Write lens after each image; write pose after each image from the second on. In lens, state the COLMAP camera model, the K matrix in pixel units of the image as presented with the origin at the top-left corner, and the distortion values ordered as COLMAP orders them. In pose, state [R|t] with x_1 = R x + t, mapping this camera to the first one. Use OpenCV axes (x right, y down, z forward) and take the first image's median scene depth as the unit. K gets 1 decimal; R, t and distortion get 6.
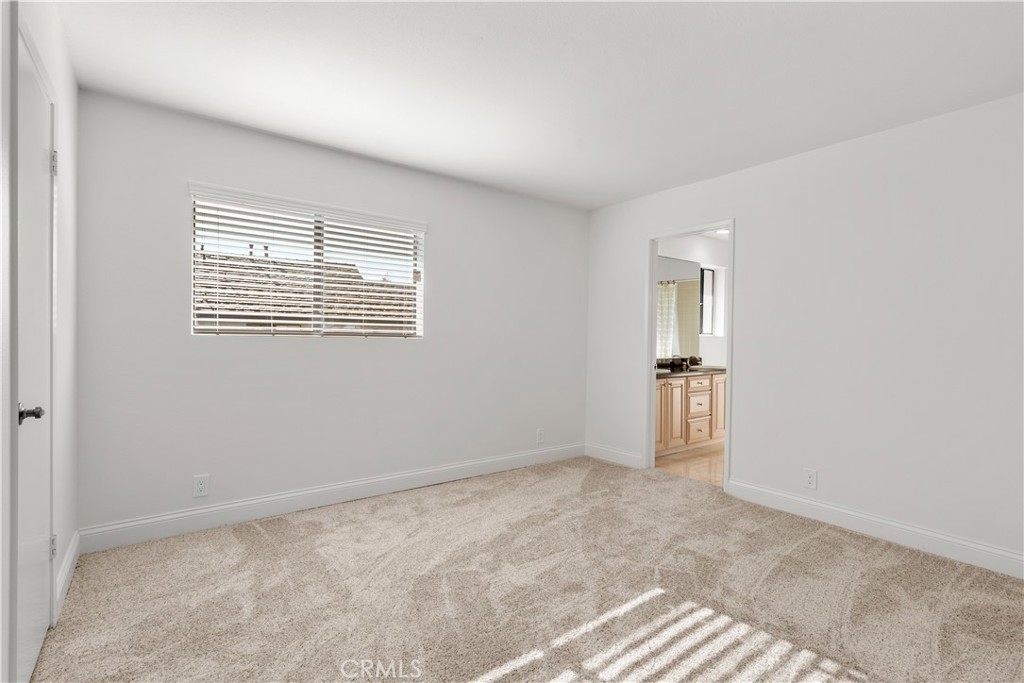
lens RADIAL K [[473.6, 0, 507.9], [0, 473.6, 337.9], [0, 0, 1]] dist [-0.001382, 0.000227]
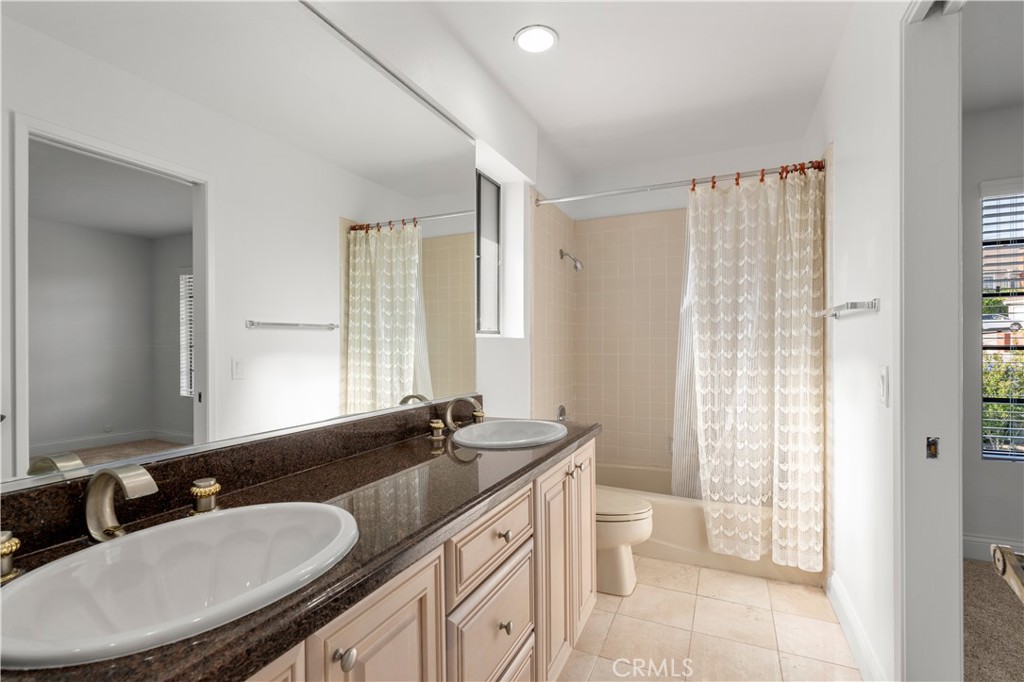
lens RADIAL K [[473.6, 0, 509.2], [0, 473.6, 343.3], [0, 0, 1]] dist [-0.001382, 0.000227]
pose [[0.878570, -0.015038, 0.477377, 0.248131], [0.017215, 0.999852, -0.000187, 0.001361], [-0.477303, 0.008383, 0.878699, 0.655709]]
